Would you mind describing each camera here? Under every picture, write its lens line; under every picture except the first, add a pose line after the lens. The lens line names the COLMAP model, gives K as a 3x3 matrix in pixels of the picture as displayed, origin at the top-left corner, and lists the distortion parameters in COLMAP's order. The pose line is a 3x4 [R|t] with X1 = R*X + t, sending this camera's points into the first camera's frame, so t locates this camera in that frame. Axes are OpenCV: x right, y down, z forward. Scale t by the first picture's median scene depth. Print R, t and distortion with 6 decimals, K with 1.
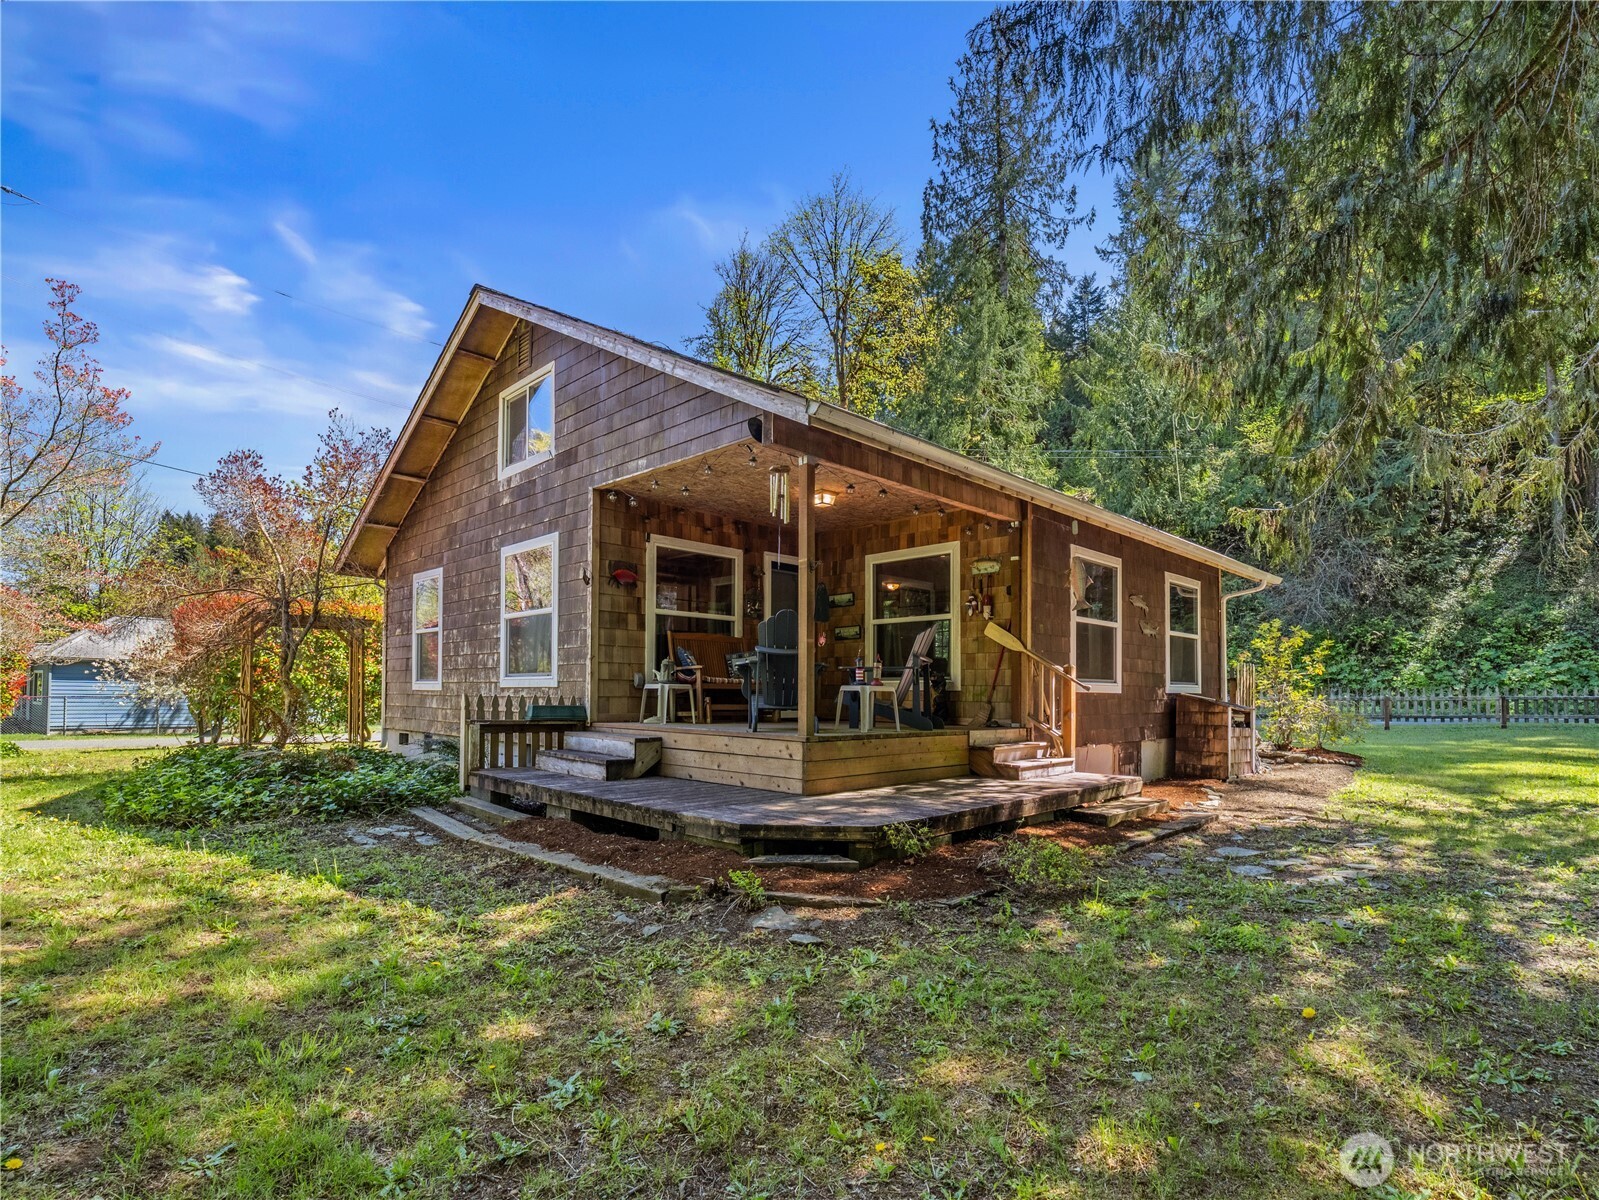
lens RADIAL K [[791.9, 0, 797.5], [0, 791.9, 680.8], [0, 0, 1]] dist [-0.001518, -0.000480]
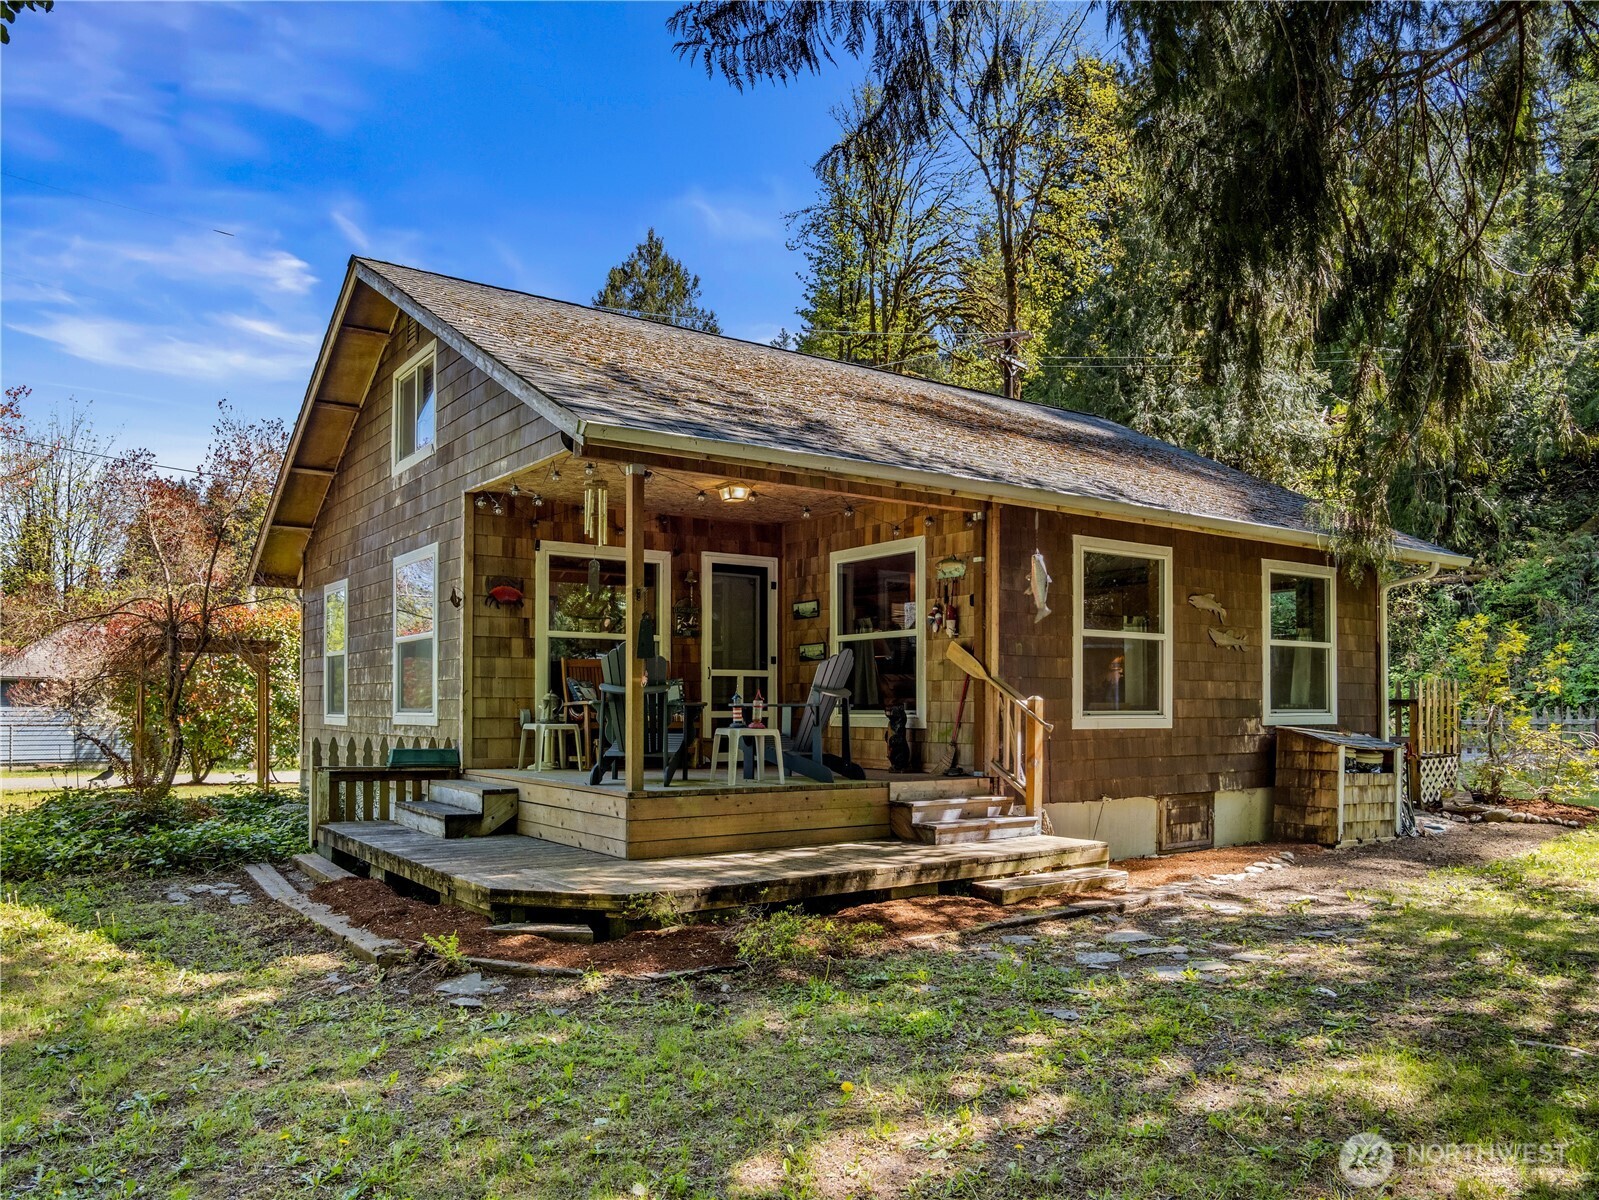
lens RADIAL K [[1157.6, 0, 794.2], [0, 1157.6, 703.2], [0, 0, 1]] dist [-0.047396, 0.002752]
pose [[0.985828, -0.007031, -0.167612, 0.284684], [0.008927, 0.999904, 0.010561, -0.026743], [0.167522, -0.011907, 0.985796, -0.151689]]
